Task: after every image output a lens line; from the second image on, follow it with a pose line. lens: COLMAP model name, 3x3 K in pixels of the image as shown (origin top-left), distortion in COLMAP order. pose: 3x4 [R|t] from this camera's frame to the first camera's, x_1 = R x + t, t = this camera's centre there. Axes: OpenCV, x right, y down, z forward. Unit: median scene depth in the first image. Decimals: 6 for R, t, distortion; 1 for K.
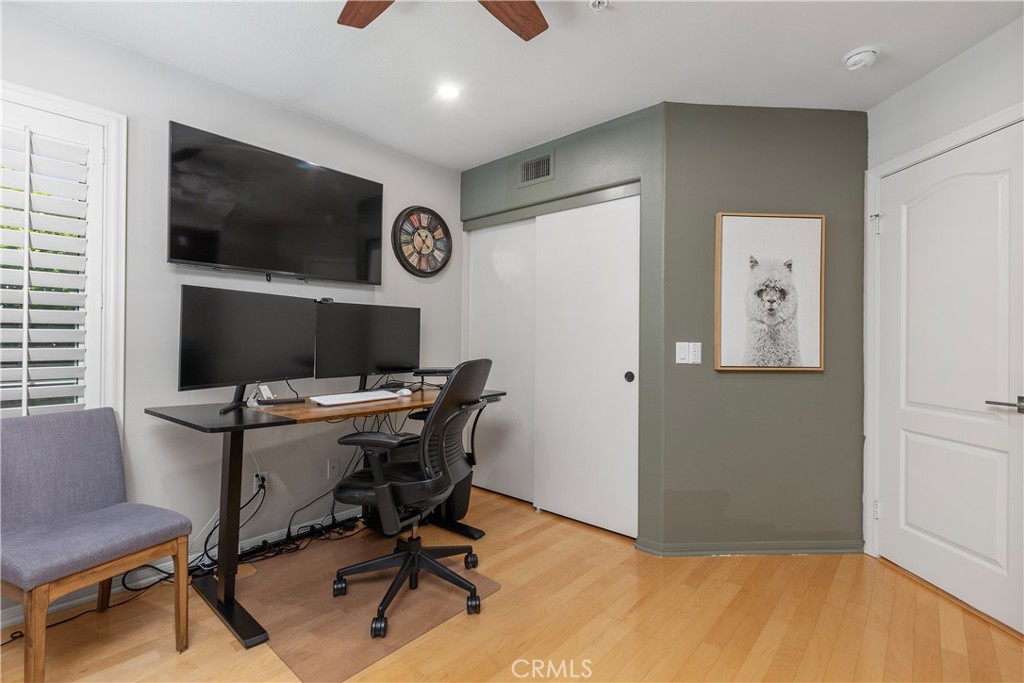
lens RADIAL K [[456.2, 0, 515.8], [0, 456.2, 342.5], [0, 0, 1]] dist [0.003130, -0.001325]
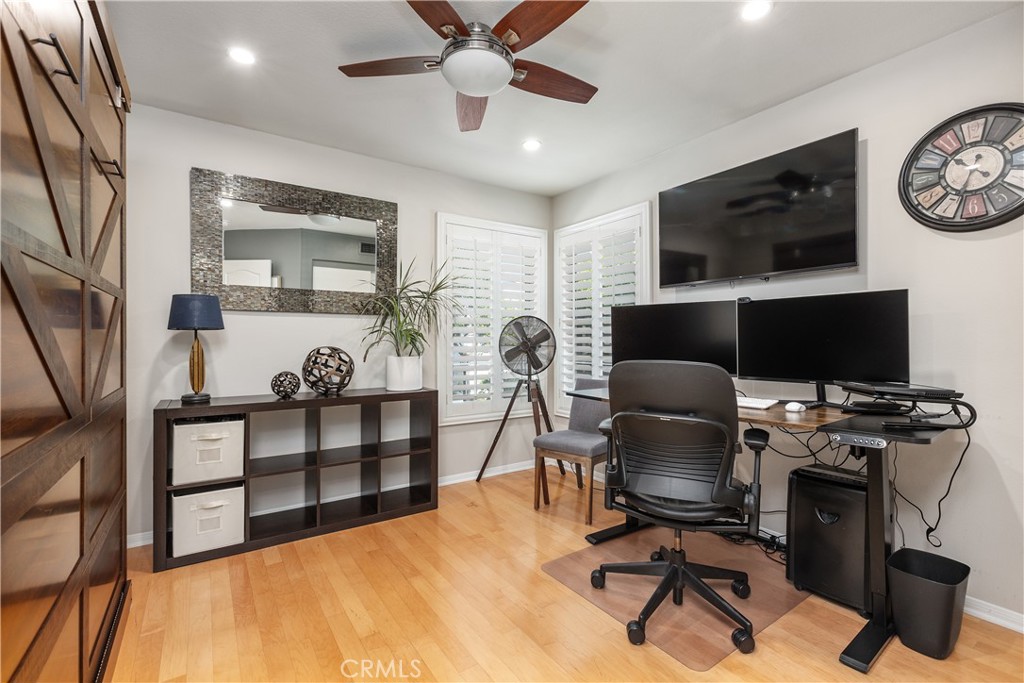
lens RADIAL K [[456.2, 0, 518.3], [0, 456.2, 340.8], [0, 0, 1]] dist [0.003130, -0.001325]
pose [[-0.244166, -0.014322, -0.969628, 0.511347], [-0.003873, 0.999897, -0.013794, 0.007945], [0.969726, 0.000387, -0.244196, 0.596799]]
